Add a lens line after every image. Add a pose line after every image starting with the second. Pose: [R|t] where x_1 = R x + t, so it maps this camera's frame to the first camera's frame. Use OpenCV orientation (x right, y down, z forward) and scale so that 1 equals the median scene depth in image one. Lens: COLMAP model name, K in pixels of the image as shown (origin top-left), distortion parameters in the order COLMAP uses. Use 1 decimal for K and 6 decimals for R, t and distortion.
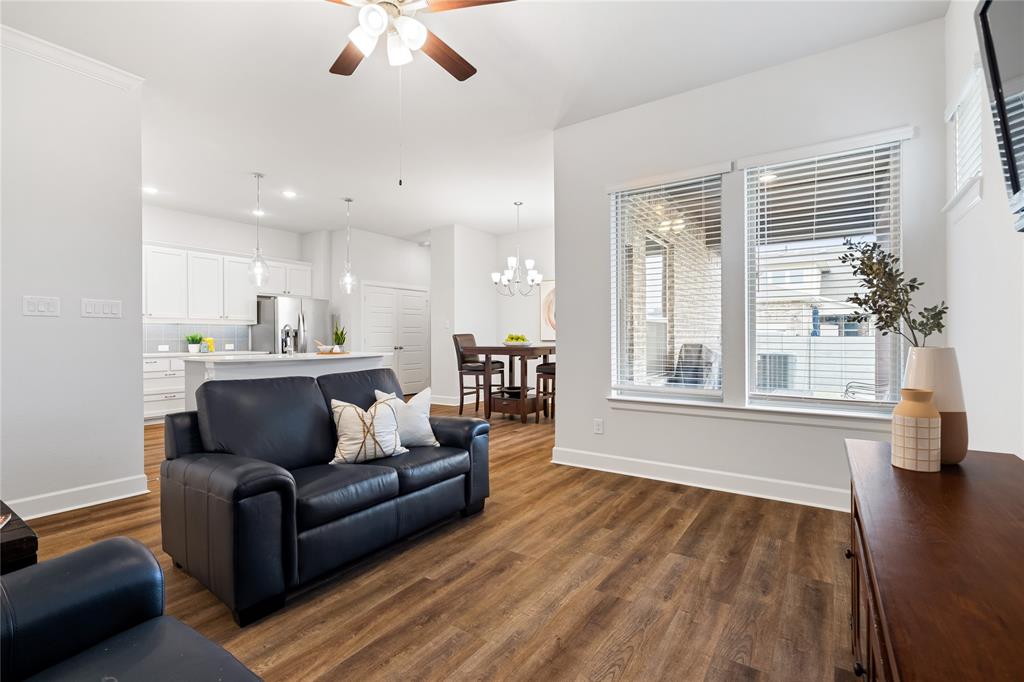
lens RADIAL K [[475.9, 0, 508.3], [0, 475.9, 336.4], [0, 0, 1]] dist [-0.000959, 0.001055]
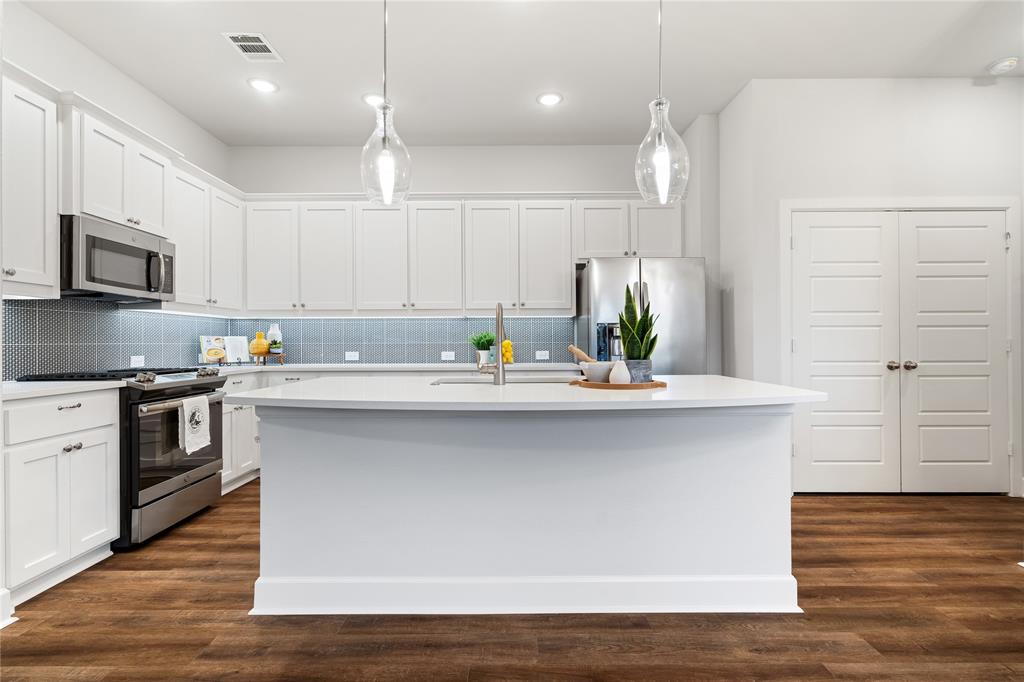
lens RADIAL K [[475.9, 0, 512.2], [0, 475.9, 342.9], [0, 0, 1]] dist [-0.000959, 0.001055]
pose [[0.567703, 0.002111, -0.823231, -0.127441], [0.000572, 0.999995, 0.002959, 0.004917], [0.823233, -0.002151, 0.567699, 0.718178]]
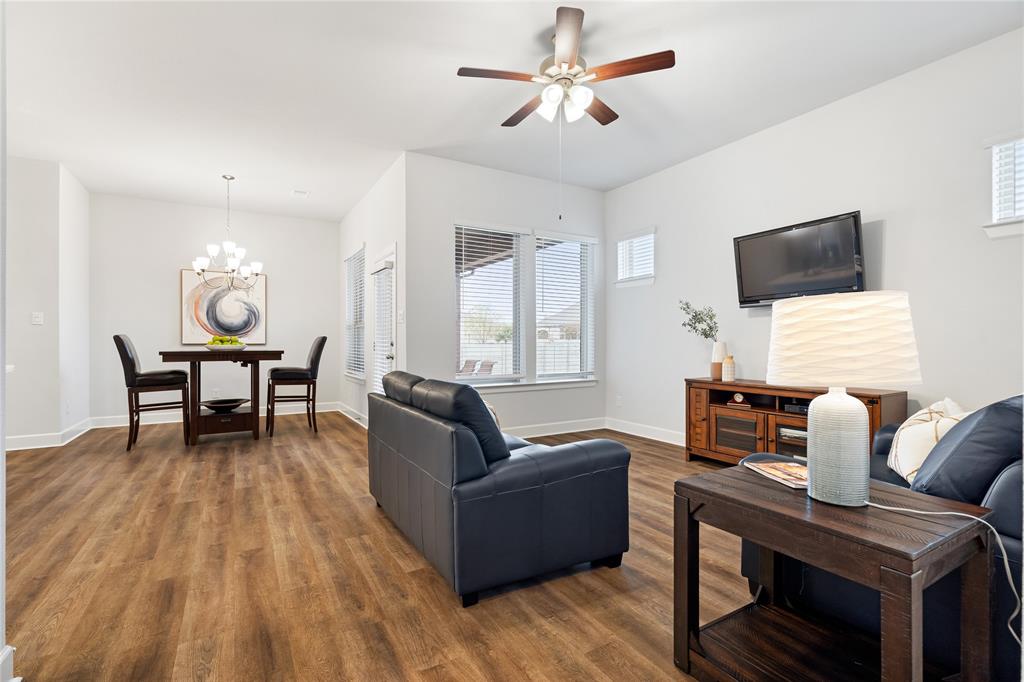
lens RADIAL K [[475.9, 0, 514.0], [0, 475.9, 339.2], [0, 0, 1]] dist [-0.000959, 0.001055]
pose [[0.426167, 0.006381, 0.904622, -0.524889], [-0.002096, 0.999979, -0.006066, 0.004671], [-0.904642, 0.000689, 0.426172, 0.191337]]
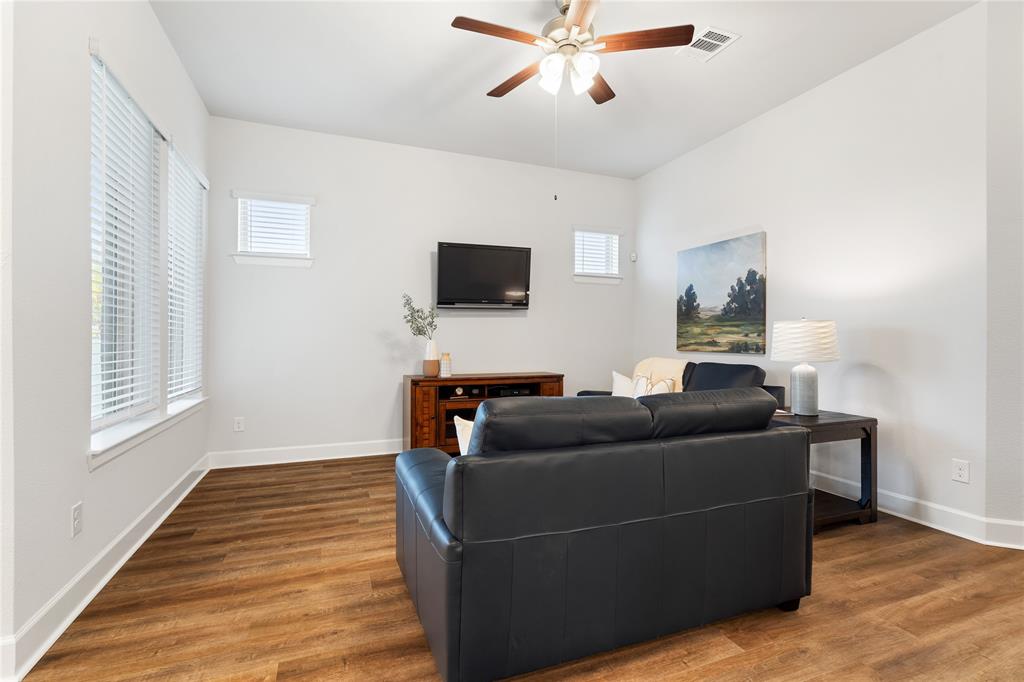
lens RADIAL K [[475.9, 0, 505.5], [0, 475.9, 334.4], [0, 0, 1]] dist [-0.000959, 0.001055]
pose [[-0.827857, 0.006535, 0.560901, -0.273419], [-0.000578, 0.999922, -0.012503, 0.004559], [-0.560939, -0.010675, -0.827789, 0.716465]]
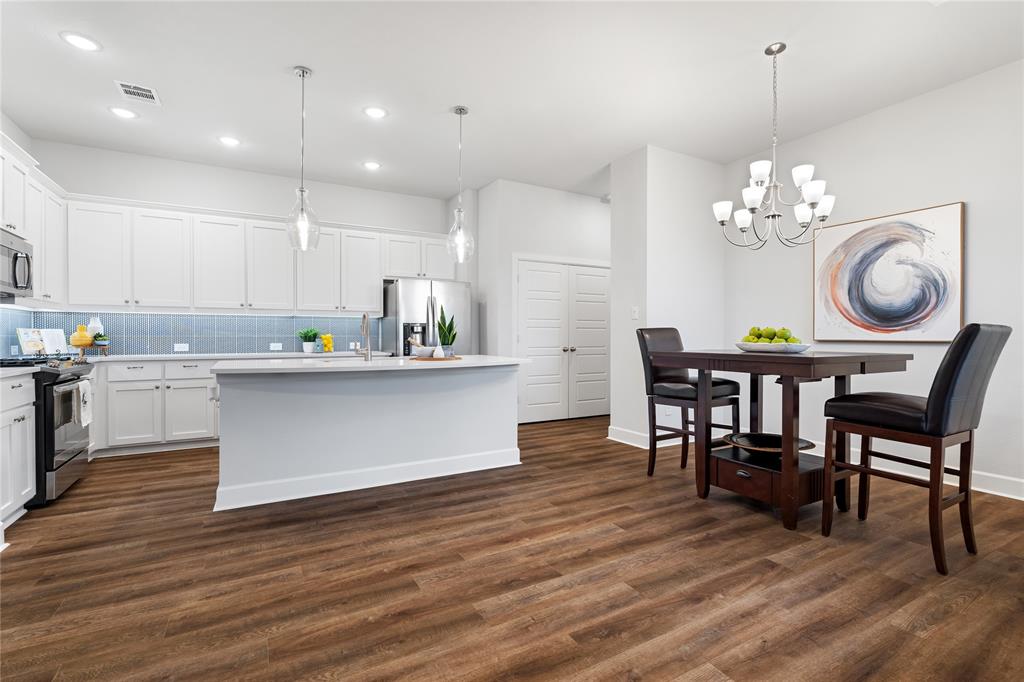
lens RADIAL K [[475.9, 0, 504.0], [0, 475.9, 337.1], [0, 0, 1]] dist [-0.000959, 0.001055]
pose [[0.894277, 0.004325, -0.447492, -0.007178], [-0.003962, 0.999991, 0.001748, 0.005577], [0.447496, 0.000210, 0.894286, 0.458522]]
